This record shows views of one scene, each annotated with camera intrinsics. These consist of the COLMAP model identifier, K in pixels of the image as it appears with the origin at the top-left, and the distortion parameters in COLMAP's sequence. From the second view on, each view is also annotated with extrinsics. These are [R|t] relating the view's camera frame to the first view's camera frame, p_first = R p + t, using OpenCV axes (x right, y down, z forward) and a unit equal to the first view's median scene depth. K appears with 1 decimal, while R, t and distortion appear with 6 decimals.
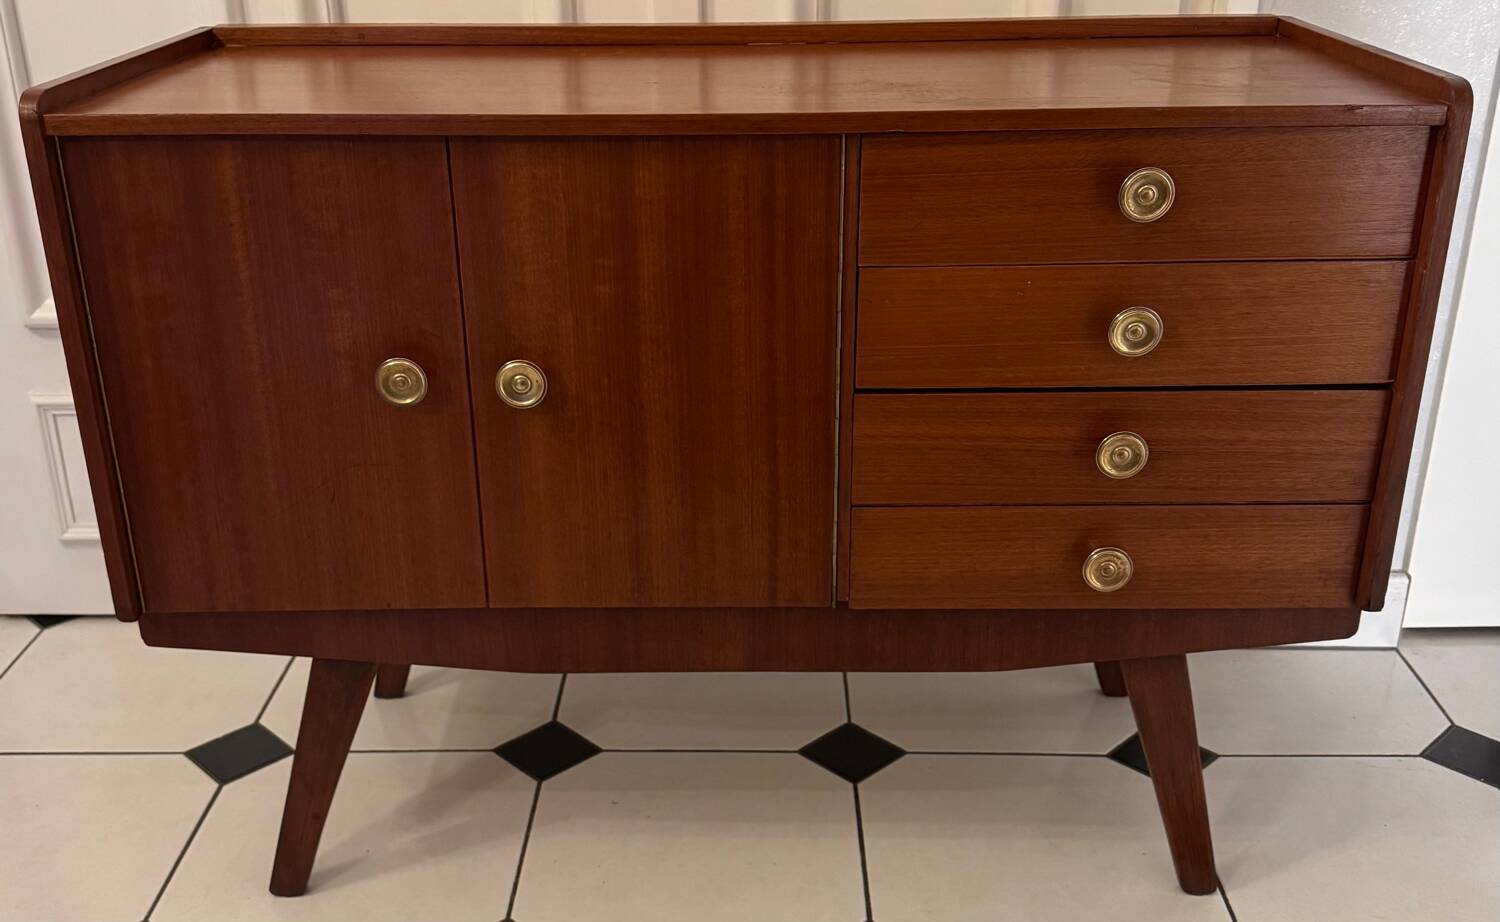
lens RADIAL K [[1386.5, 0, 733.1], [0, 1386.5, 410.6], [0, 0, 1]] dist [0.094320, 0.000000]
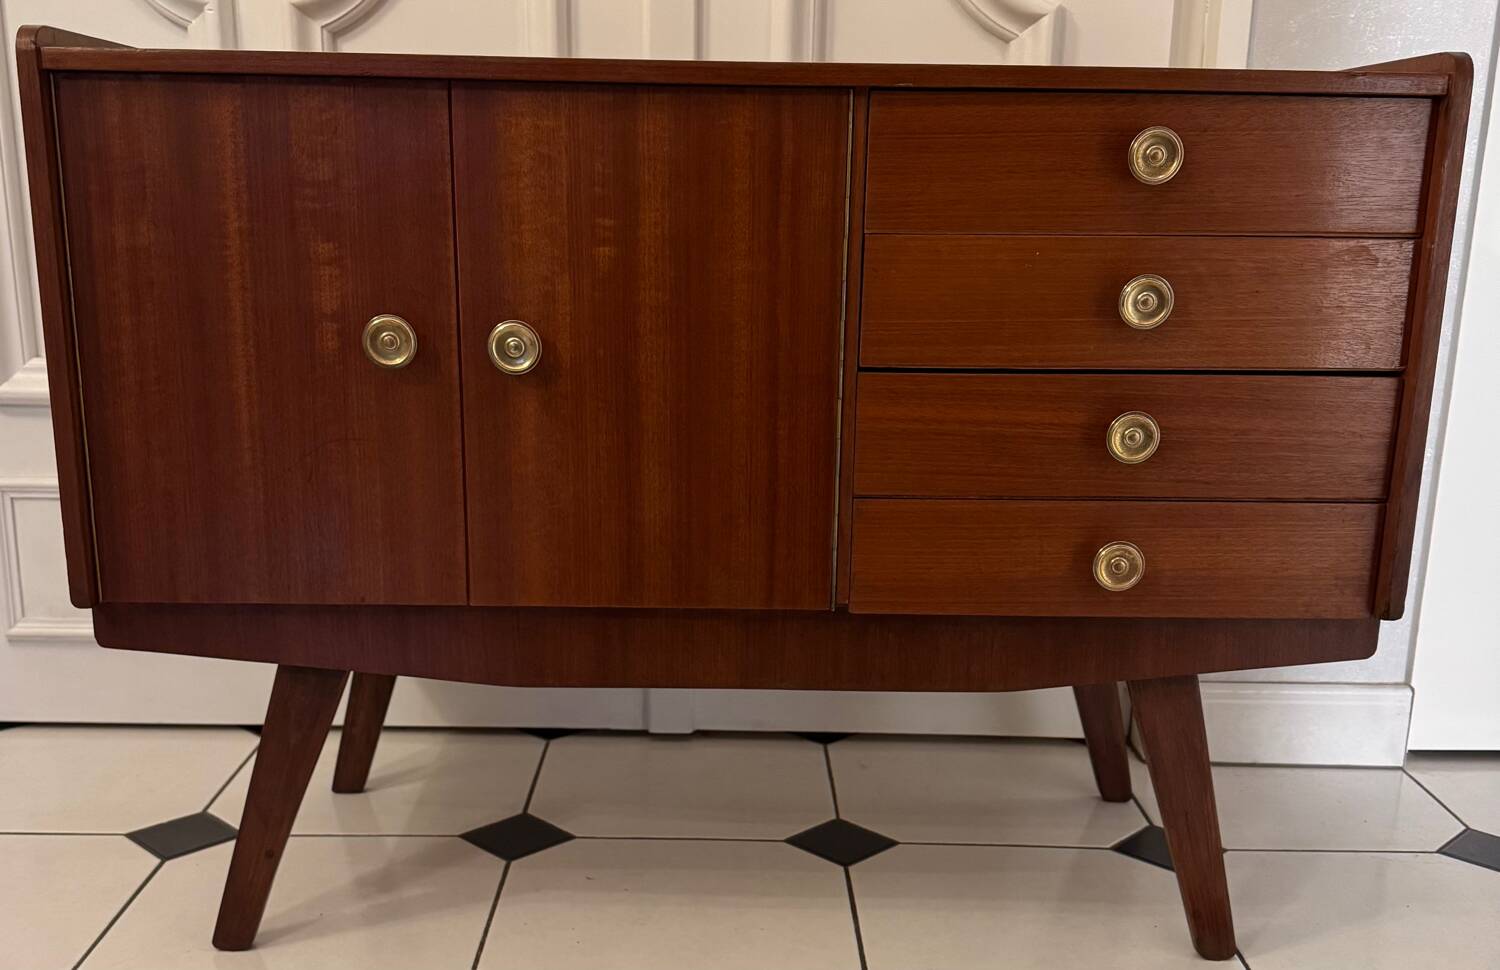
lens RADIAL K [[1404.8, 0, 732.1], [0, 1404.8, 523.5], [0, 0, 1]] dist [0.073769, 0.000000]
pose [[0.999523, 0.019646, 0.023829, -0.021013], [-0.016085, 0.989824, -0.141388, 0.222450], [-0.026364, 0.140938, 0.989667, 0.042619]]
